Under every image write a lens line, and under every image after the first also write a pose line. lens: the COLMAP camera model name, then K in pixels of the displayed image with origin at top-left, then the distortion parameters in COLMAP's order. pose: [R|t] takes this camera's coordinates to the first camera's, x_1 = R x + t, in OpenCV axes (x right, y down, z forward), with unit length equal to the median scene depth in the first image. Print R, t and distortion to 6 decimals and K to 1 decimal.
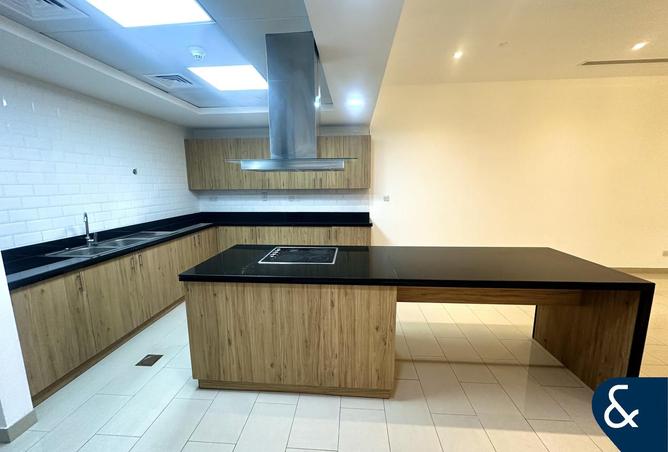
lens RADIAL K [[264.9, 0, 334.3], [0, 264.9, 223.0], [0, 0, 1]] dist [-0.000884, -0.000476]
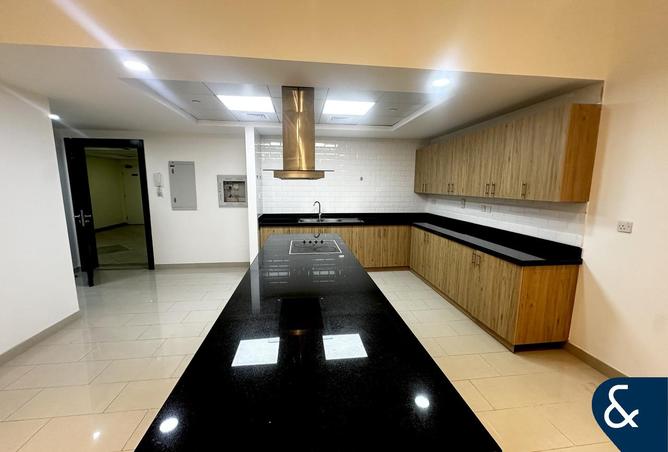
lens RADIAL K [[264.9, 0, 336.9], [0, 264.9, 224.2], [0, 0, 1]] dist [-0.000884, -0.000476]
pose [[0.205089, 0.153583, -0.966618, 1.182506], [-0.155490, 0.980182, 0.122748, -0.166843], [0.966313, 0.125125, 0.224905, 0.892967]]
